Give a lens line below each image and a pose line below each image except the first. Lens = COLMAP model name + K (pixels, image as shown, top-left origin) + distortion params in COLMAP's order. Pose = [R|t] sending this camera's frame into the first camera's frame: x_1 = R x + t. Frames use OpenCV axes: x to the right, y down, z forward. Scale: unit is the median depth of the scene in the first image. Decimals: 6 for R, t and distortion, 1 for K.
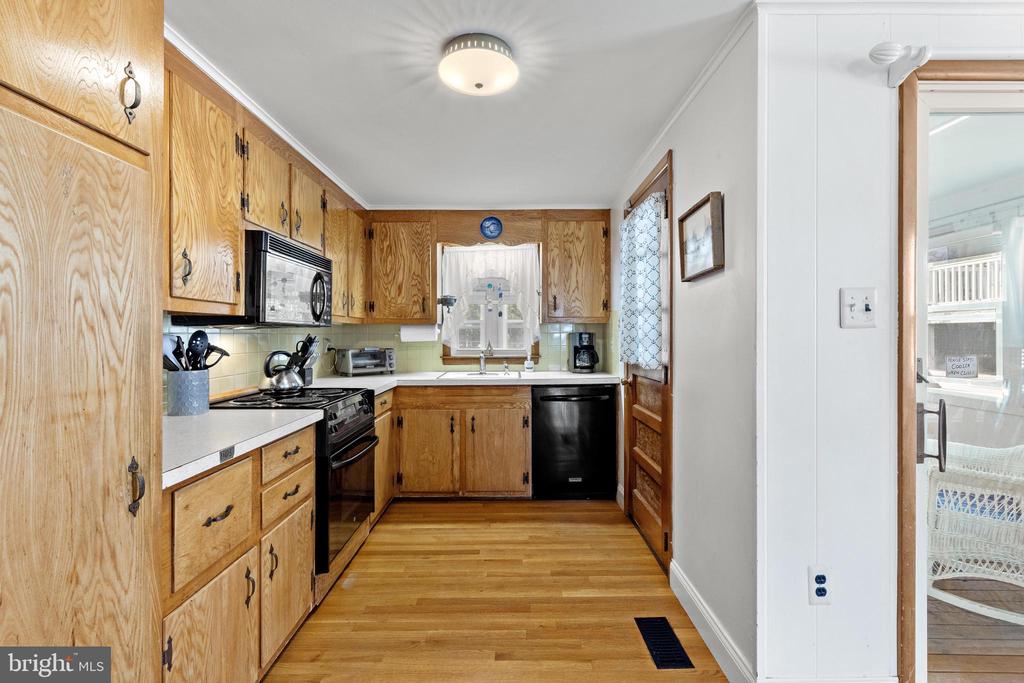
lens RADIAL K [[447.9, 0, 512.9], [0, 447.9, 338.6], [0, 0, 1]] dist [0.002672, 0.000158]
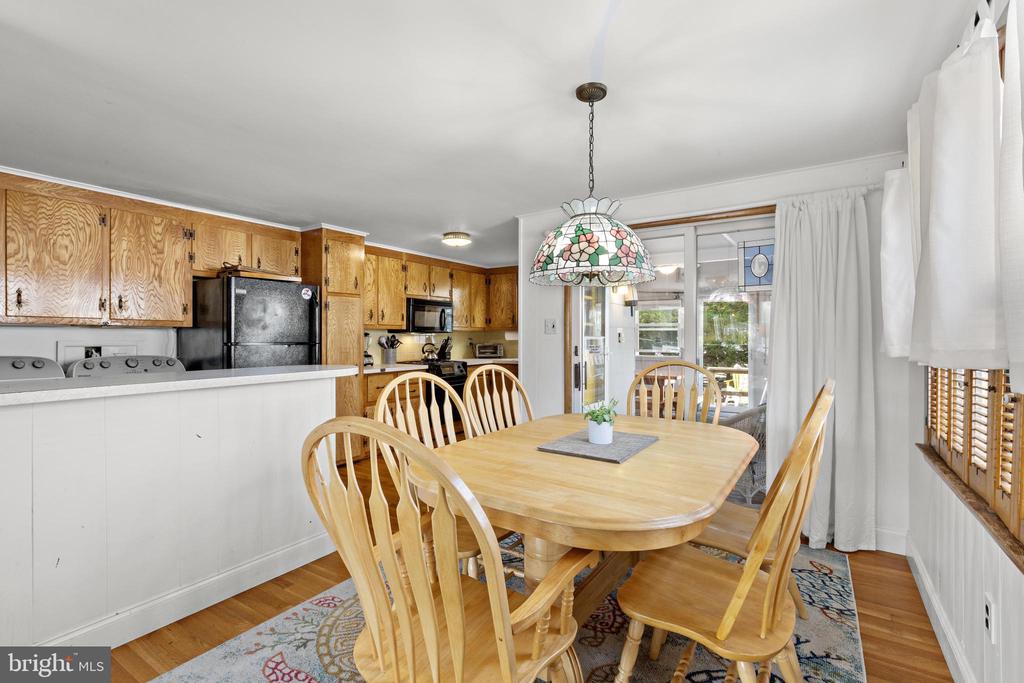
lens RADIAL K [[469.1, 0, 512.0], [0, 469.1, 341.5], [0, 0, 1]] dist [-0.000365, -0.000012]
pose [[0.832782, 0.007059, -0.553556, 1.230729], [-0.005466, 0.999975, 0.004529, 0.005616], [0.553574, -0.000746, 0.832800, -0.825548]]
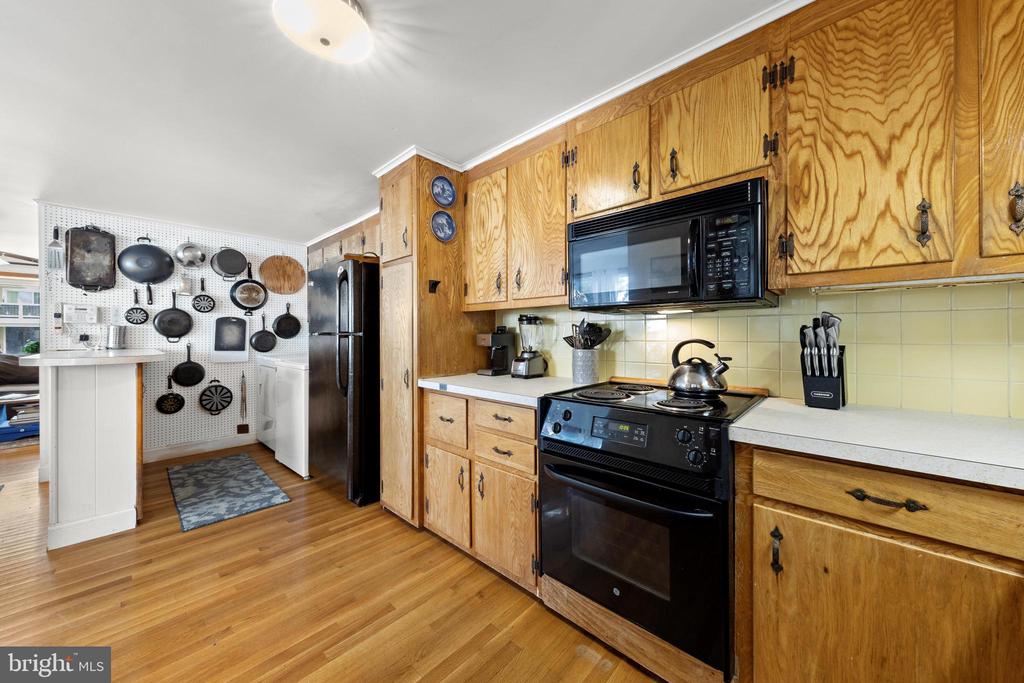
lens RADIAL K [[365.6, 0, 516.4], [0, 365.6, 333.0], [0, 0, 1]] dist [0.002126, 0.000093]
pose [[-0.681515, 0.000933, -0.731803, 0.141191], [-0.002429, 0.999991, 0.003537, 0.015924], [0.731800, 0.004188, -0.681507, 1.228164]]
